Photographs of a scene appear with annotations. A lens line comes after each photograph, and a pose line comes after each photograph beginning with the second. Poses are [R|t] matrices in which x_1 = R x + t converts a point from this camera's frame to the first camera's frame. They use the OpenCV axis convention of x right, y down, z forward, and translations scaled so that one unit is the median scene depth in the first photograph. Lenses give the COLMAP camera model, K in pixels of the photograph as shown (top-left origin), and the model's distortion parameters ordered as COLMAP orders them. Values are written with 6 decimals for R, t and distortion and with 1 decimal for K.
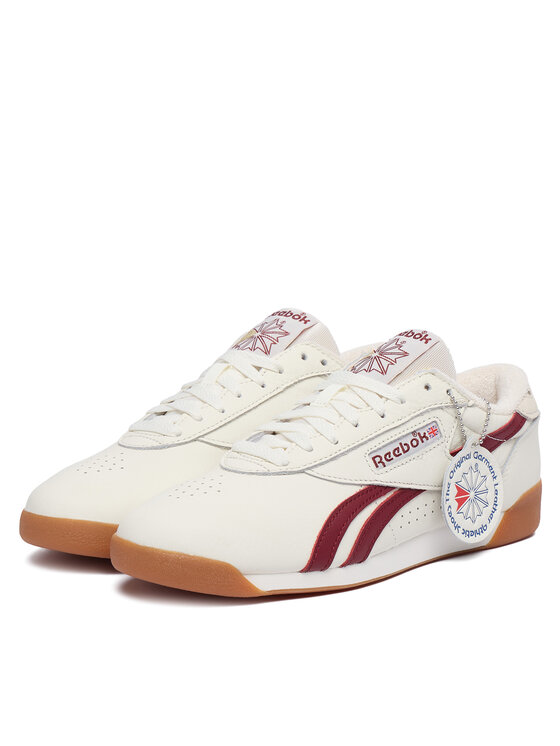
lens RADIAL K [[1536.5, 0, 279.8], [0, 1536.5, 372.8], [0, 0, 1]] dist [-0.087821, 0.000000]
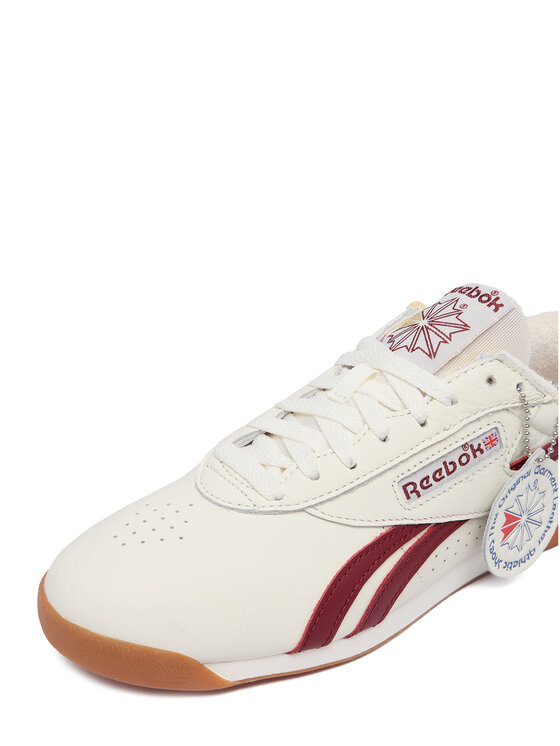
lens RADIAL K [[764.6, 0, 310.4], [0, 764.6, 393.2], [0, 0, 1]] dist [0.055311, 0.000000]
pose [[0.994236, 0.076783, -0.074824, 0.040058], [-0.046793, 0.938710, 0.341518, -0.106371], [0.096461, -0.336049, 0.936892, 0.664446]]
